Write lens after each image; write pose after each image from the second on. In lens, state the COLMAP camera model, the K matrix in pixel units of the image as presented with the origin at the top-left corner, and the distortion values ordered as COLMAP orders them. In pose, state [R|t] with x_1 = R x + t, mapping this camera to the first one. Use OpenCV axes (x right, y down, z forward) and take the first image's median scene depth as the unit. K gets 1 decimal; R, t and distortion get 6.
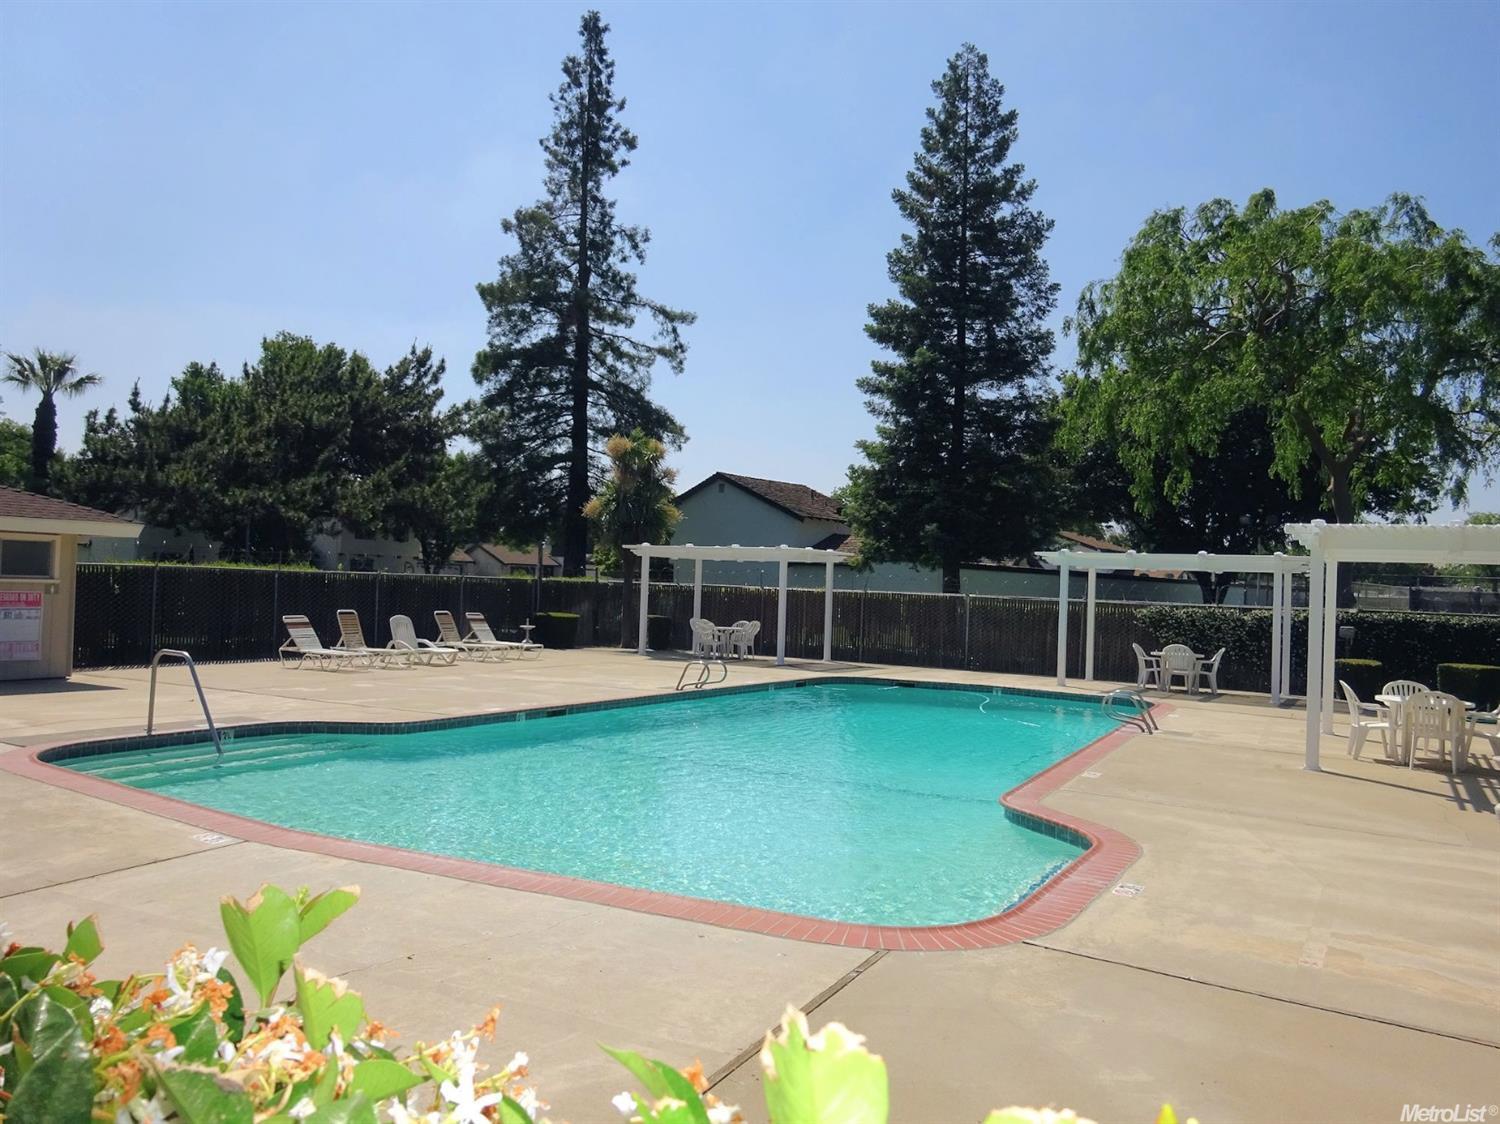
lens RADIAL K [[1104.6, 0, 750.0], [0, 1104.6, 562.0], [0, 0, 1]] dist [-0.005417, -0.006342]
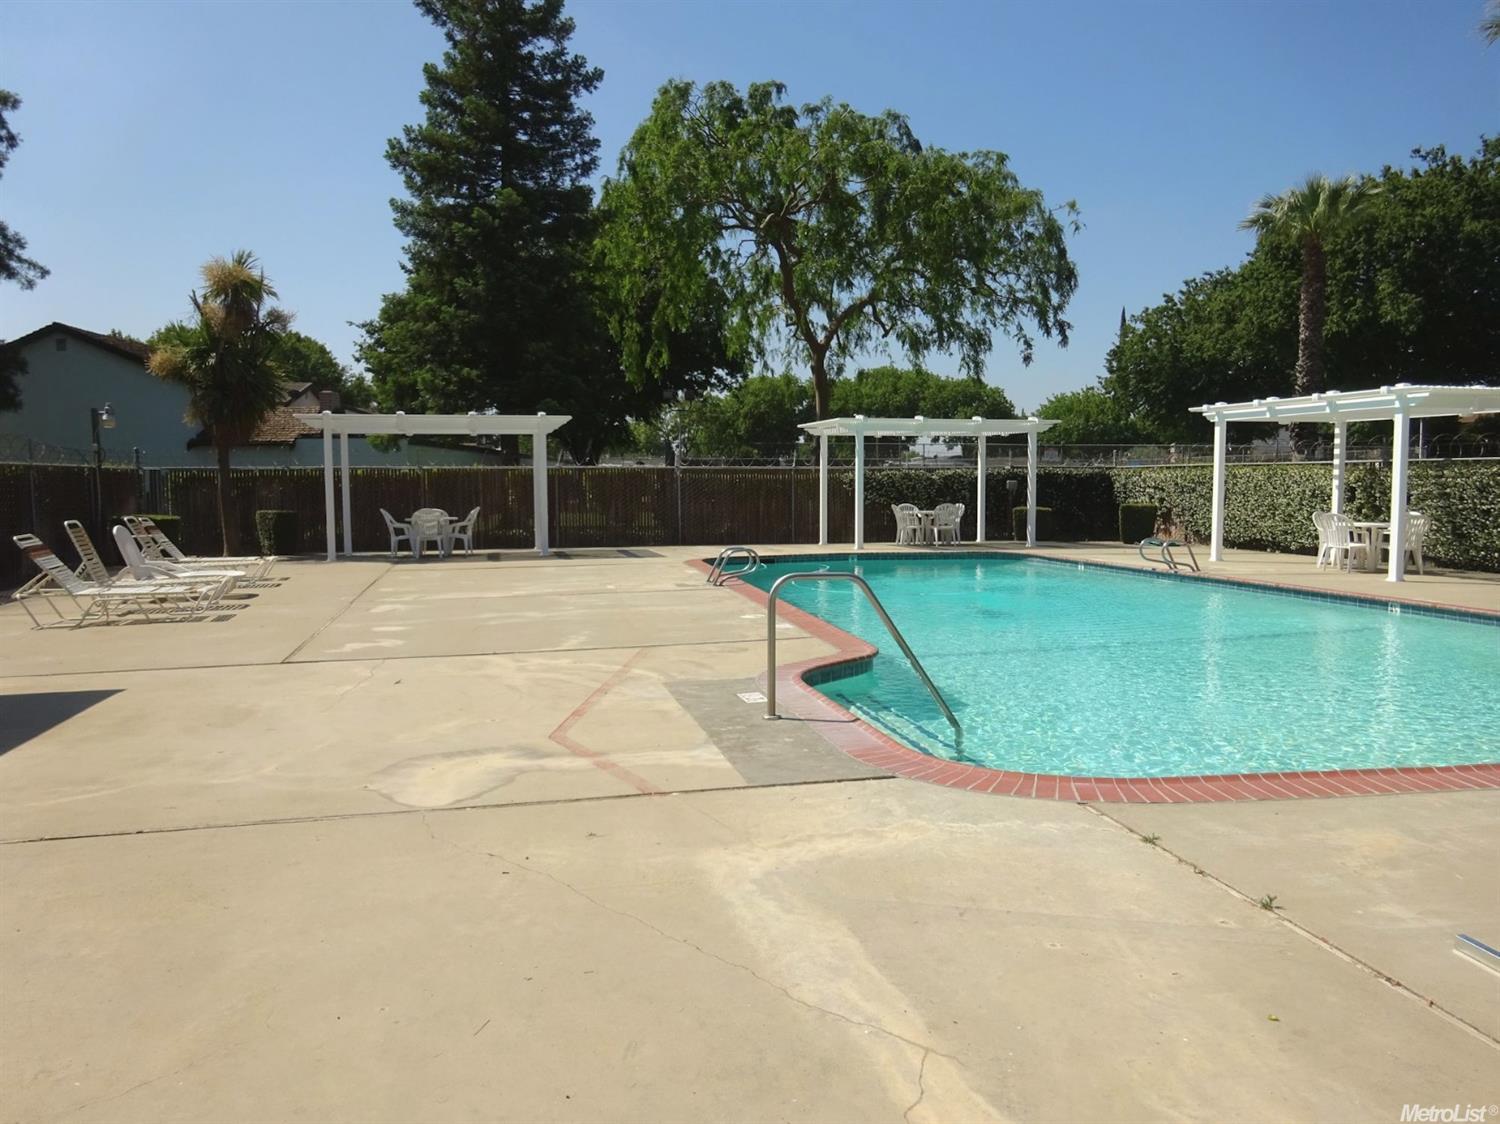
lens RADIAL K [[1053.9, 0, 750.0], [0, 1053.9, 562.0], [0, 0, 1]] dist [0.006405, -0.002161]
pose [[0.748554, -0.098353, 0.655739, -0.258839], [0.018470, 0.991647, 0.127652, -0.002724], [-0.662817, -0.083443, 0.744118, 0.200168]]
